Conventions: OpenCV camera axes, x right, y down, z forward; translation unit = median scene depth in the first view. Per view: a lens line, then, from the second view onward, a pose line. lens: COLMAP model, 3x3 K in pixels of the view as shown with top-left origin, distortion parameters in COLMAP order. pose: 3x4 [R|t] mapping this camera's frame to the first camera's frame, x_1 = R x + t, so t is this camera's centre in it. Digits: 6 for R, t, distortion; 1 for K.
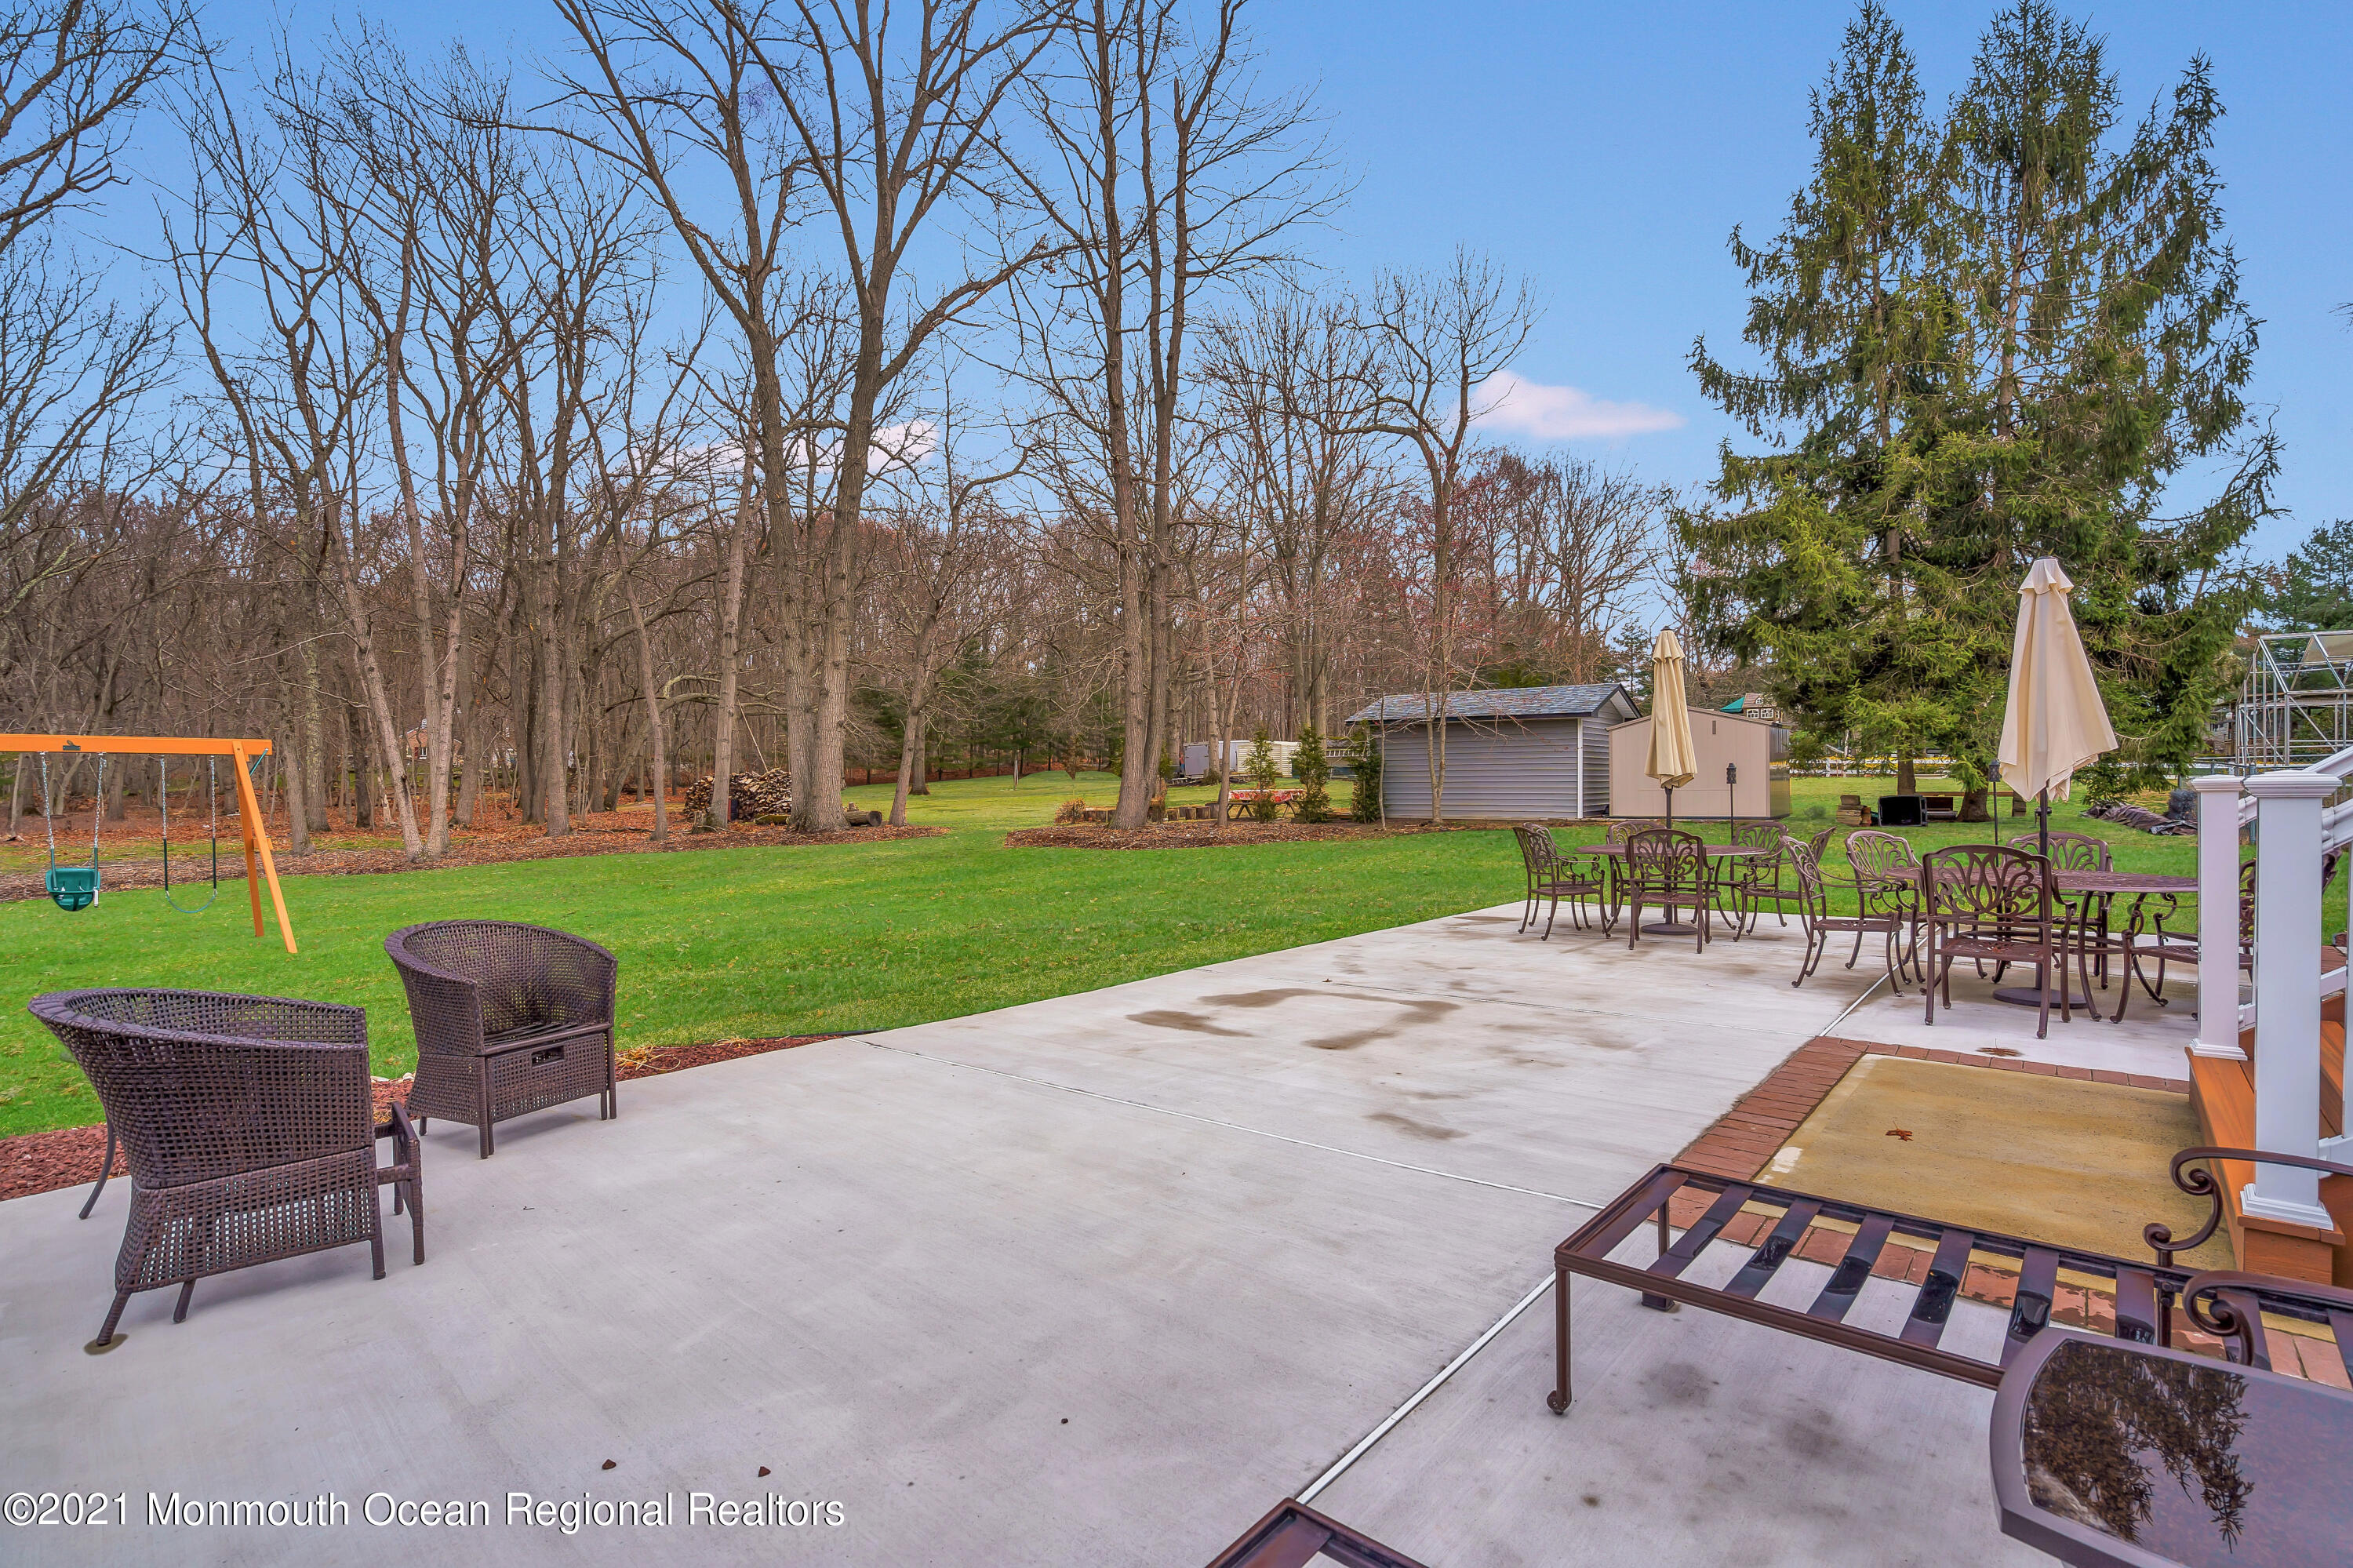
lens RADIAL K [[1082.6, 0, 1174.1], [0, 1082.6, 775.1], [0, 0, 1]] dist [-0.030350, 0.008272]
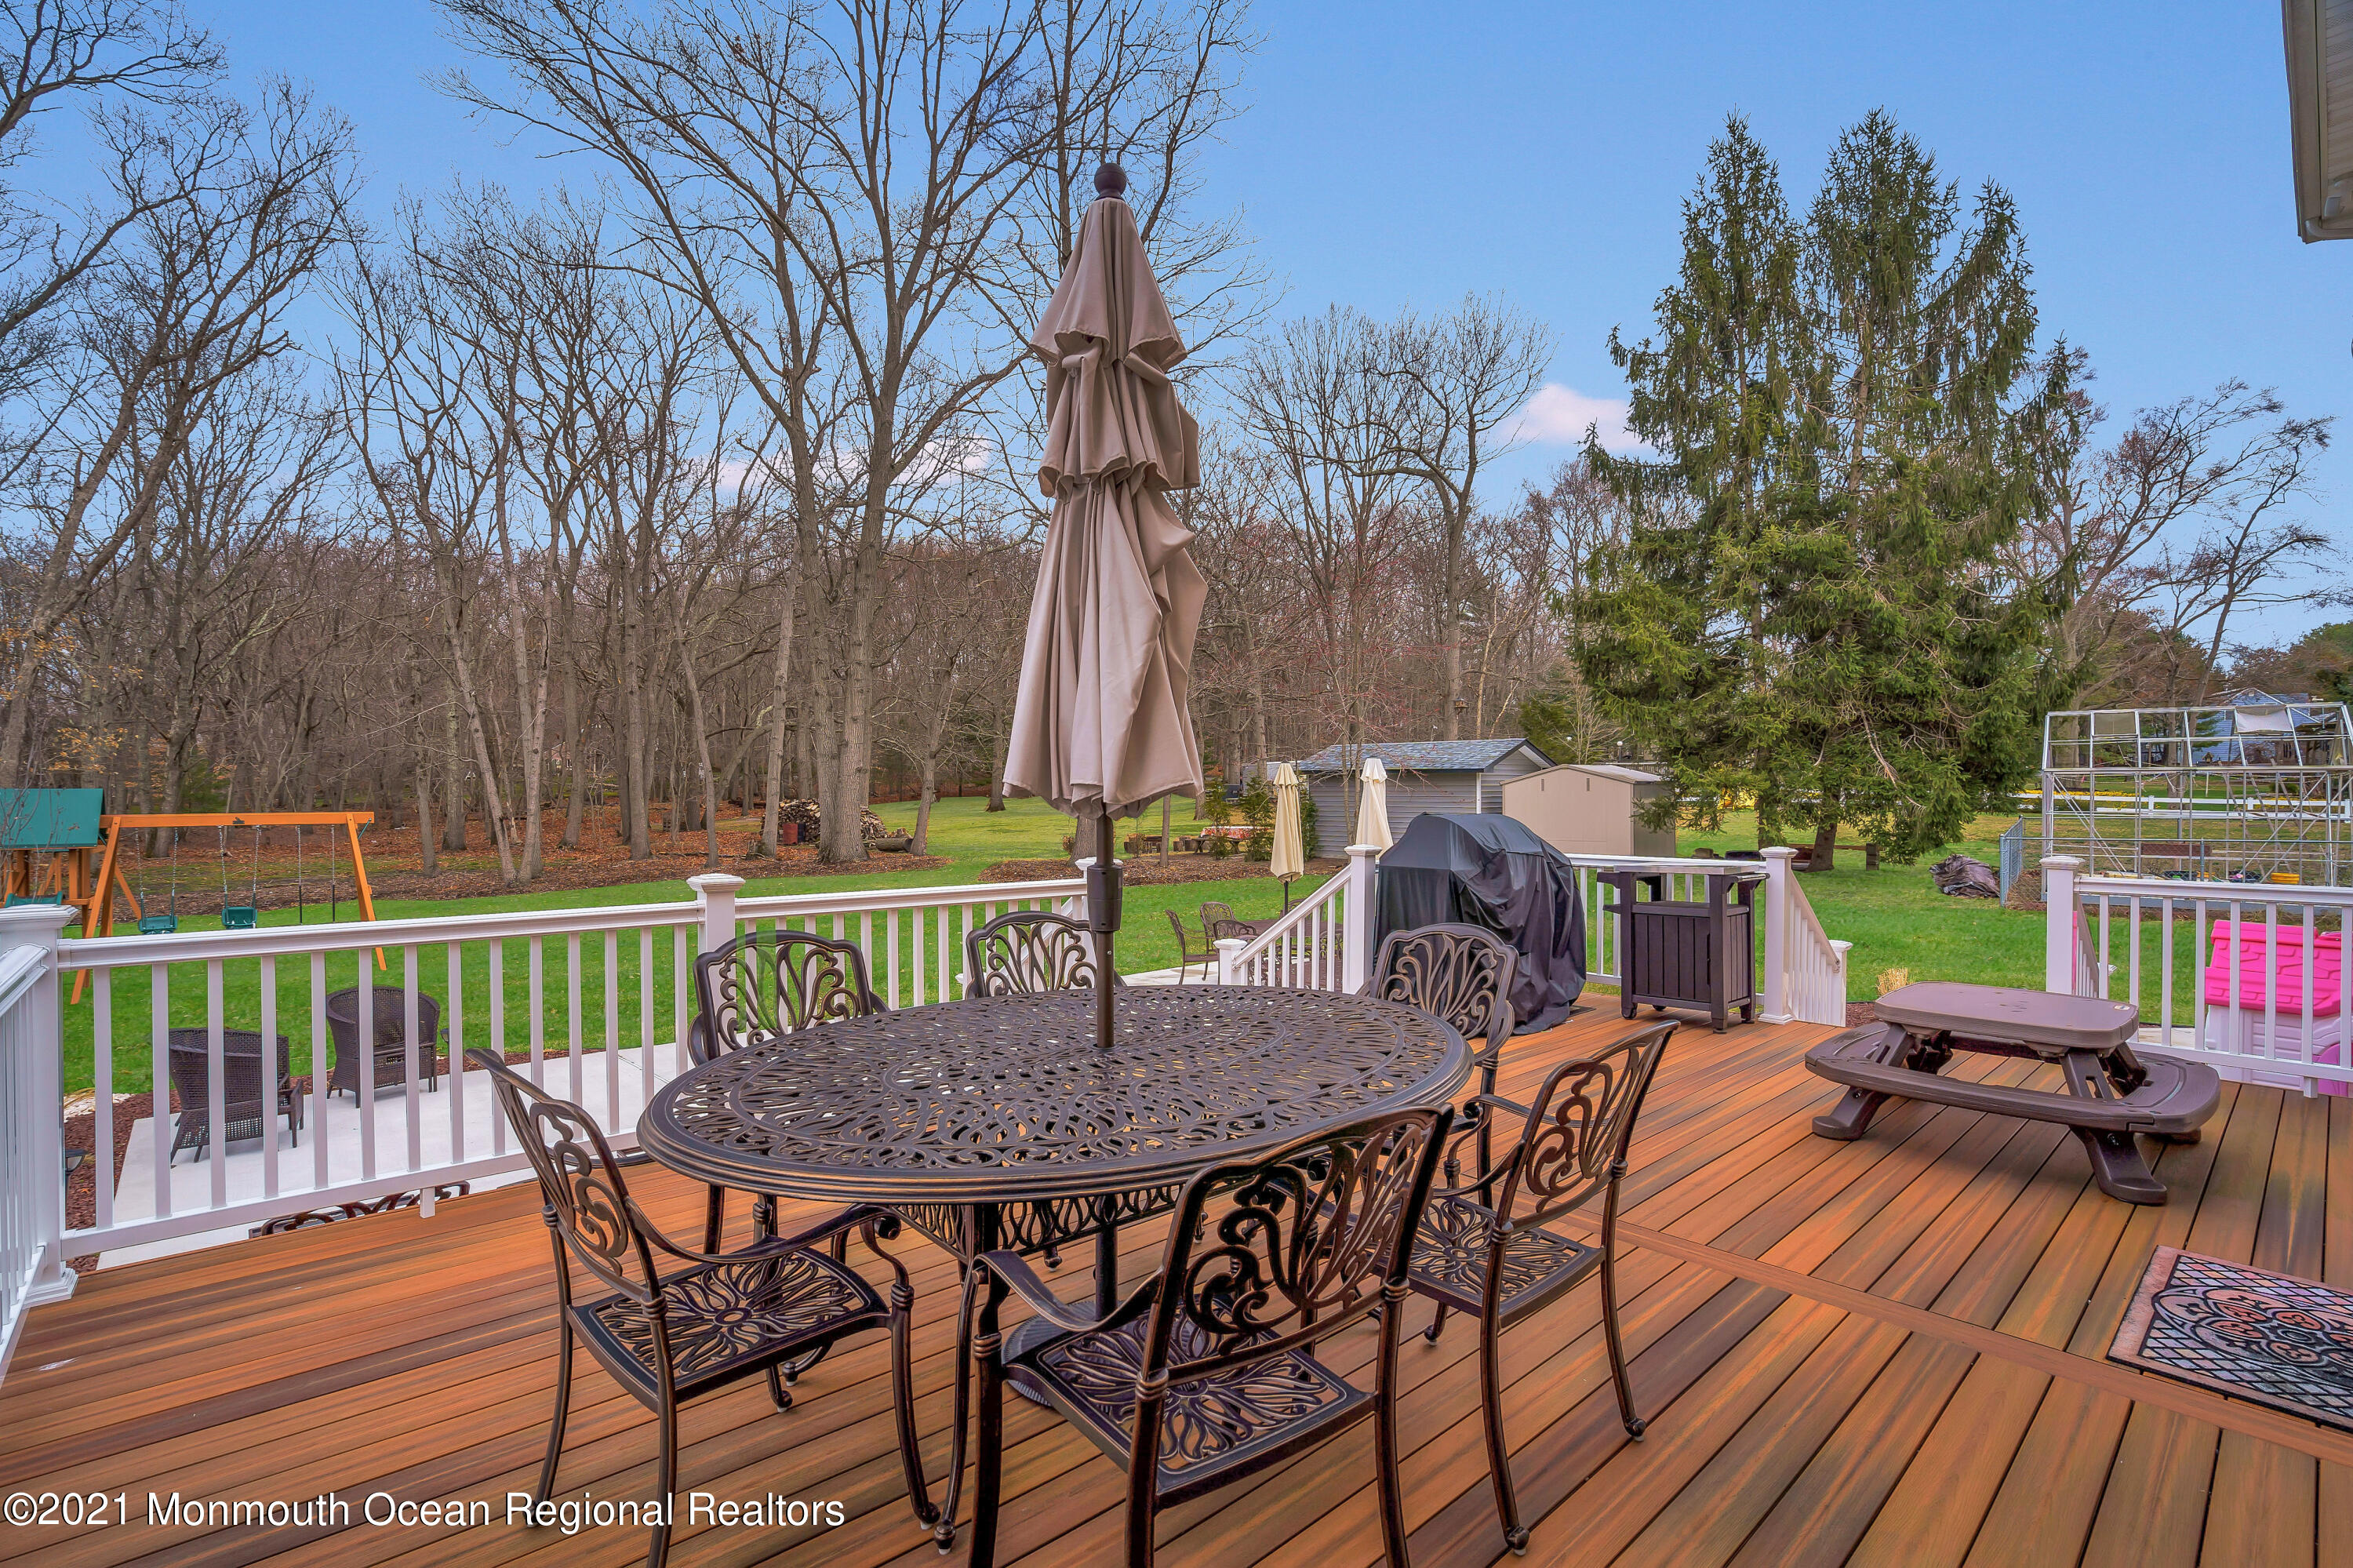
lens RADIAL K [[1082.6, 0, 1175.0], [0, 1082.6, 782.0], [0, 0, 1]] dist [-0.030350, 0.008272]
pose [[0.993486, 0.003242, -0.113910, 0.170881], [-0.002901, 0.999991, 0.003153, -0.040249], [0.113919, -0.002802, 0.993486, -0.126282]]
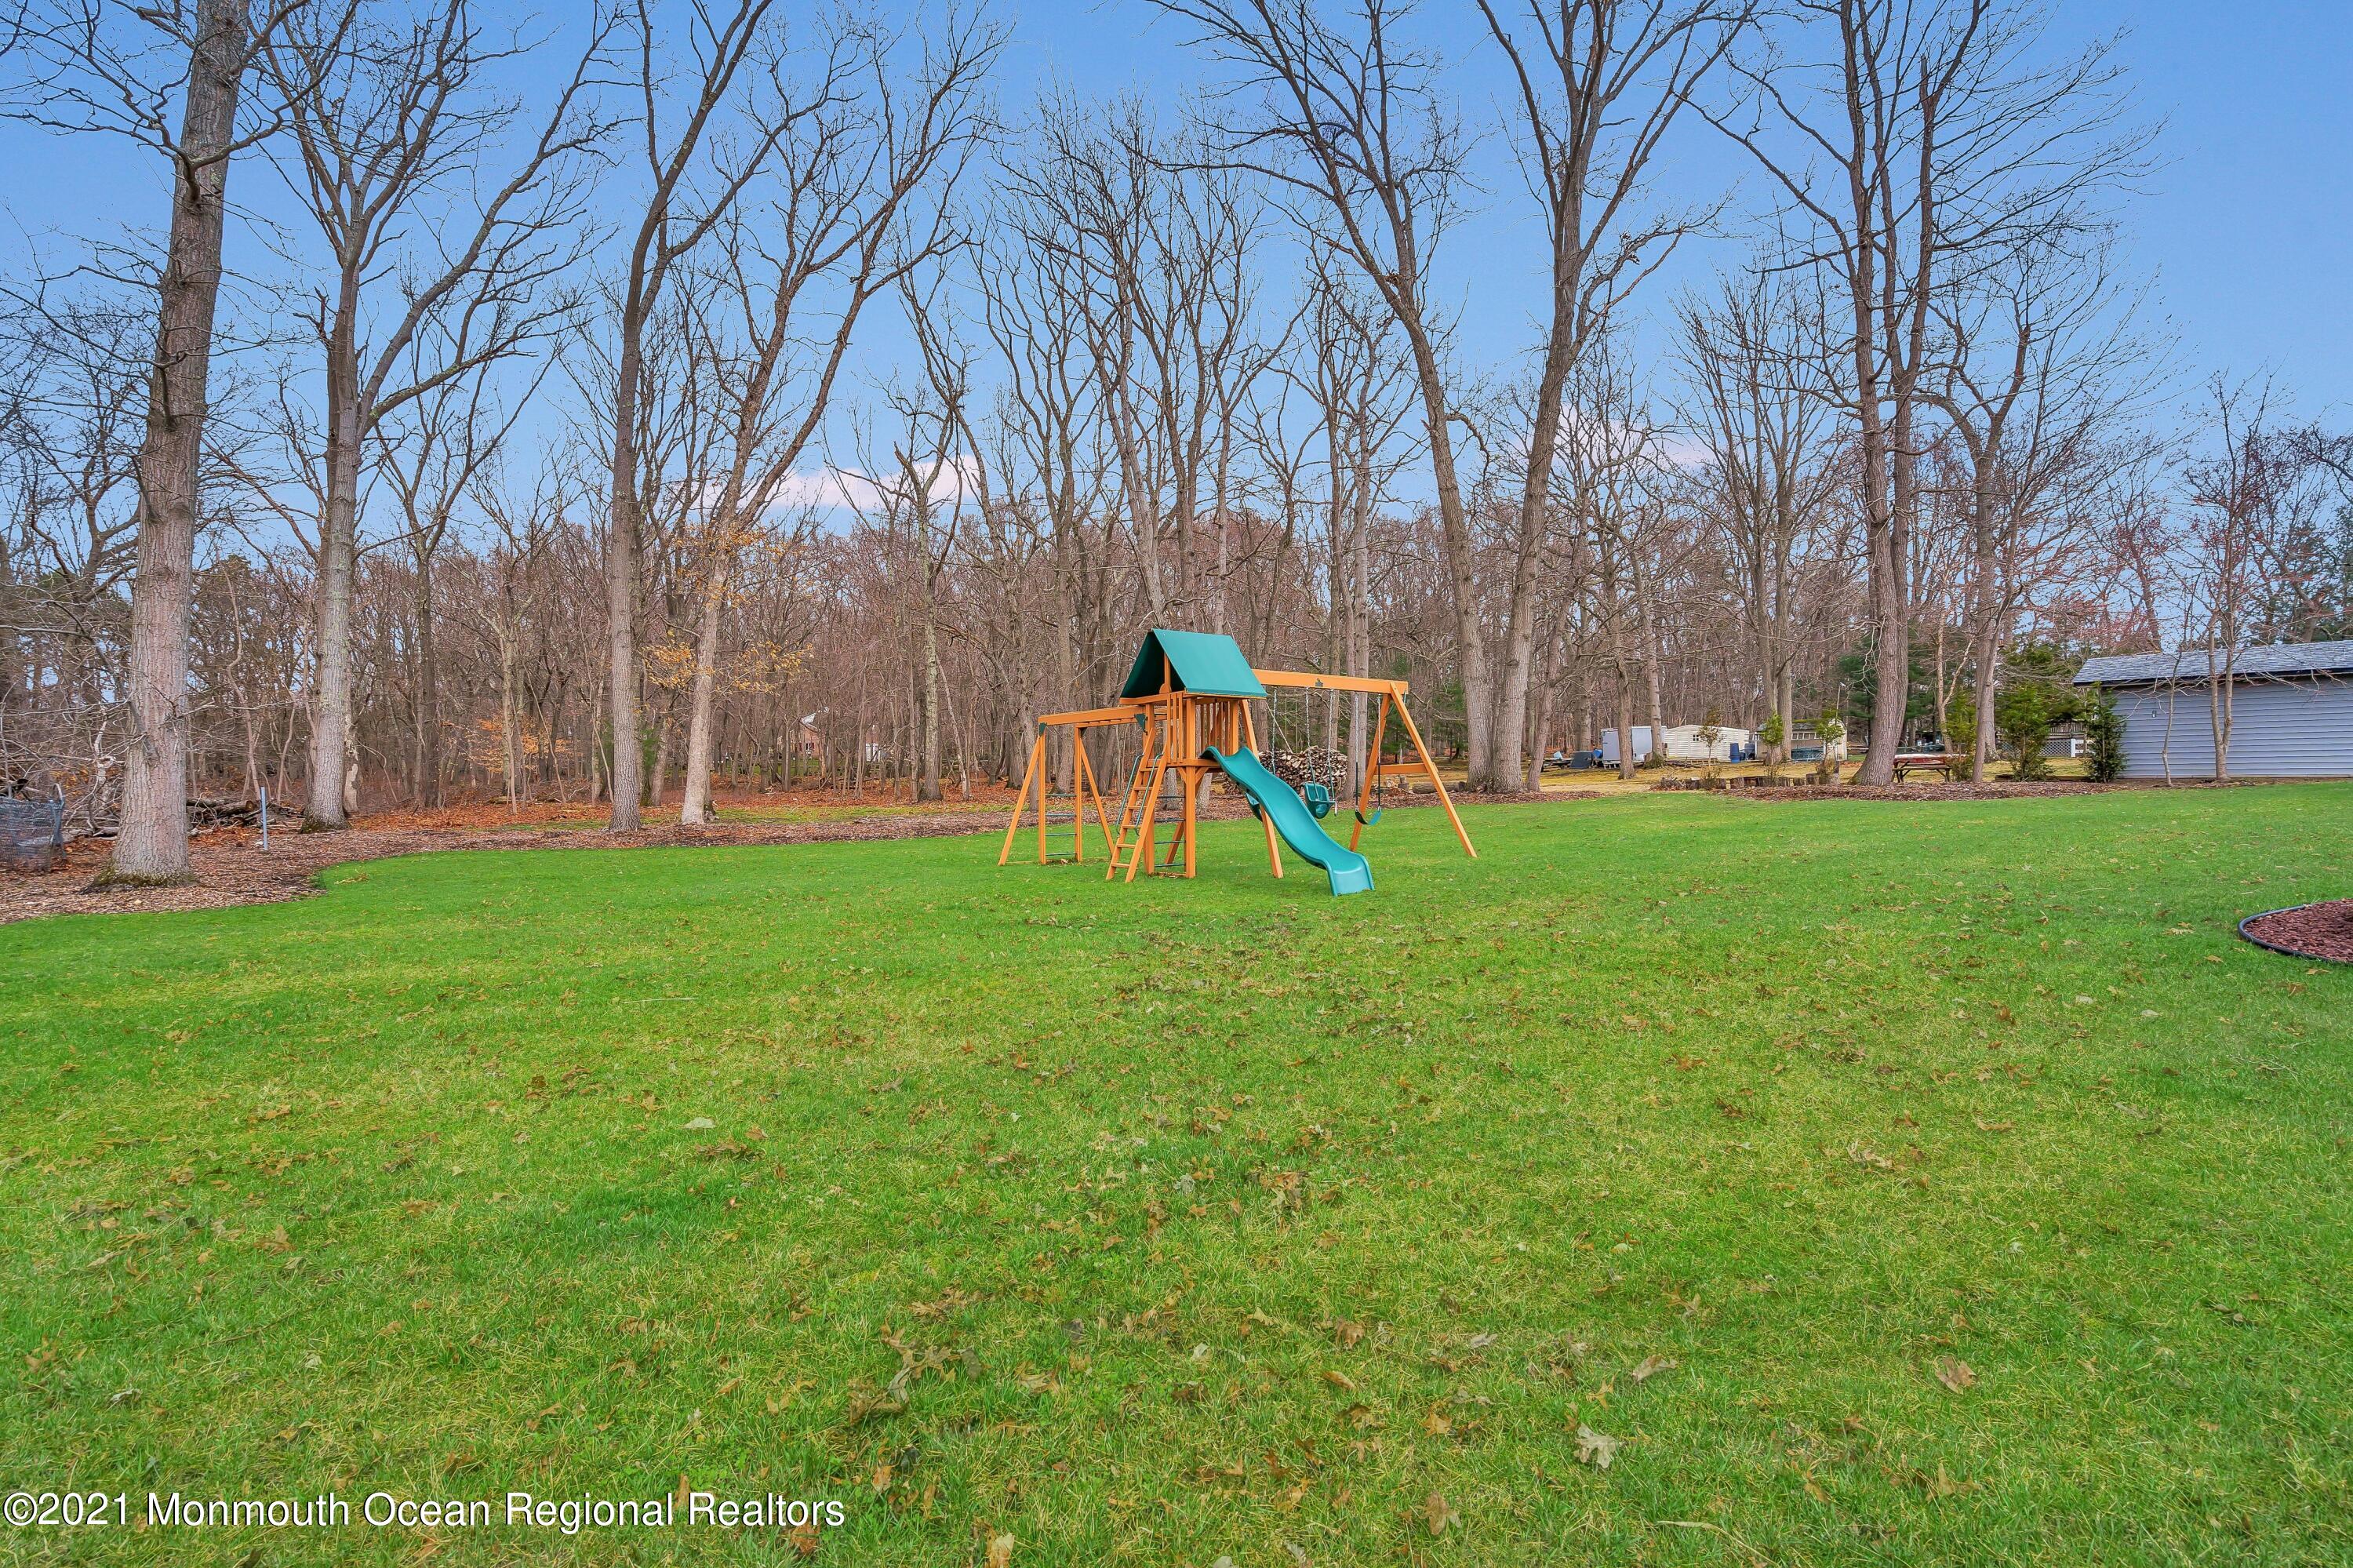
lens RADIAL K [[1082.6, 0, 1184.4], [0, 1082.6, 776.1], [0, 0, 1]] dist [-0.030350, 0.008272]
pose [[0.979451, 0.002426, -0.201668, -0.448422], [-0.002283, 0.999997, 0.000941, 0.039060], [0.201670, -0.000461, 0.979453, -0.133325]]
